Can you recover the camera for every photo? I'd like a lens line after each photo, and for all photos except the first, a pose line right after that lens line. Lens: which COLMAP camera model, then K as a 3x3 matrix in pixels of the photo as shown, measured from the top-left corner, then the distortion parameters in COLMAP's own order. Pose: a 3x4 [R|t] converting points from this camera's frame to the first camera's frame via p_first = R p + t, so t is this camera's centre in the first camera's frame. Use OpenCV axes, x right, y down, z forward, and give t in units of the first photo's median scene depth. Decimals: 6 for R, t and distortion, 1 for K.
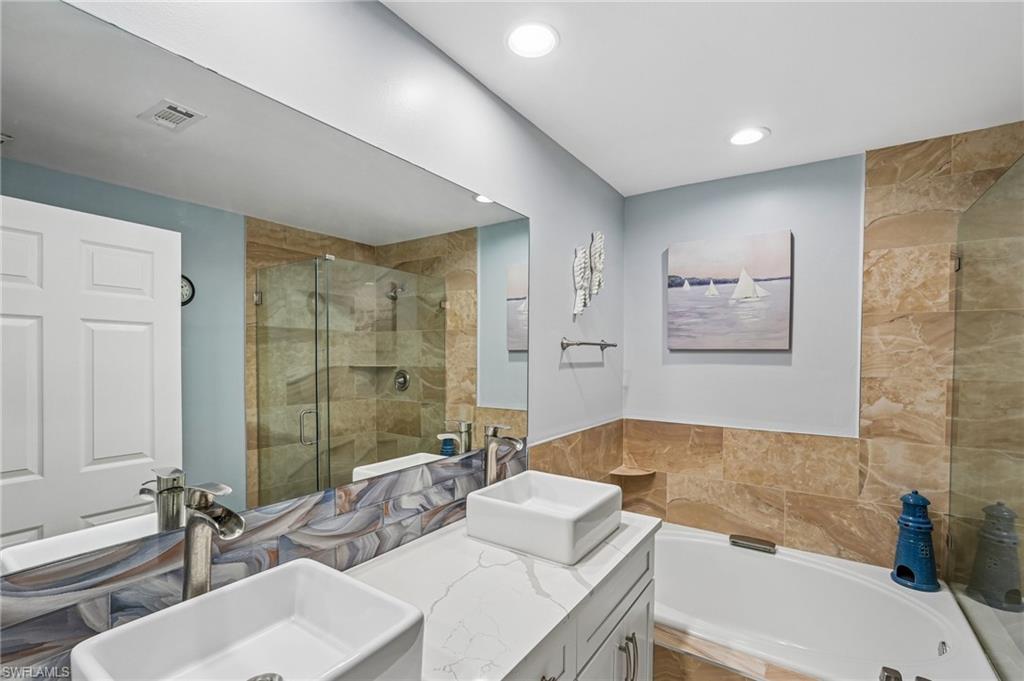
lens RADIAL K [[452.4, 0, 519.9], [0, 452.4, 359.7], [0, 0, 1]] dist [-0.015235, 0.007277]
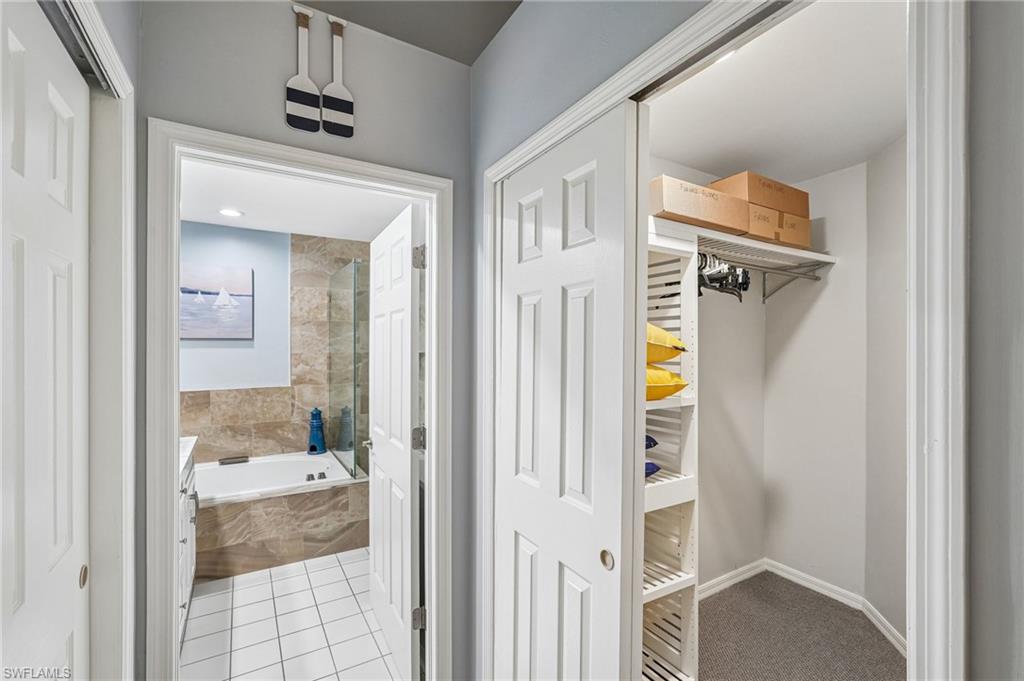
lens RADIAL K [[452.4, 0, 508.5], [0, 452.4, 353.7], [0, 0, 1]] dist [-0.015235, 0.007277]
pose [[0.431930, -0.031440, 0.901359, -0.535623], [0.012033, 0.999504, 0.029097, -0.003727], [-0.901827, -0.001721, 0.432094, -0.620468]]
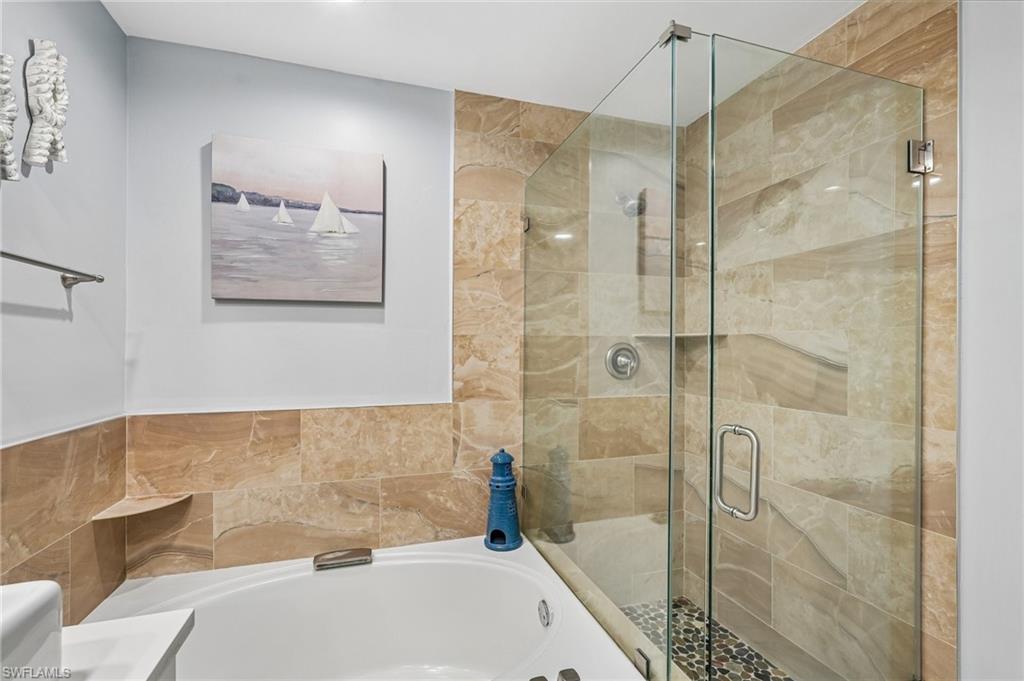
lens RADIAL K [[452.4, 0, 511.9], [0, 452.4, 347.3], [0, 0, 1]] dist [-0.015235, 0.007277]
pose [[0.624433, -0.004252, 0.781067, 0.116131], [0.017371, 0.999813, -0.008445, 0.072412], [-0.780885, 0.018841, 0.624390, 0.332366]]
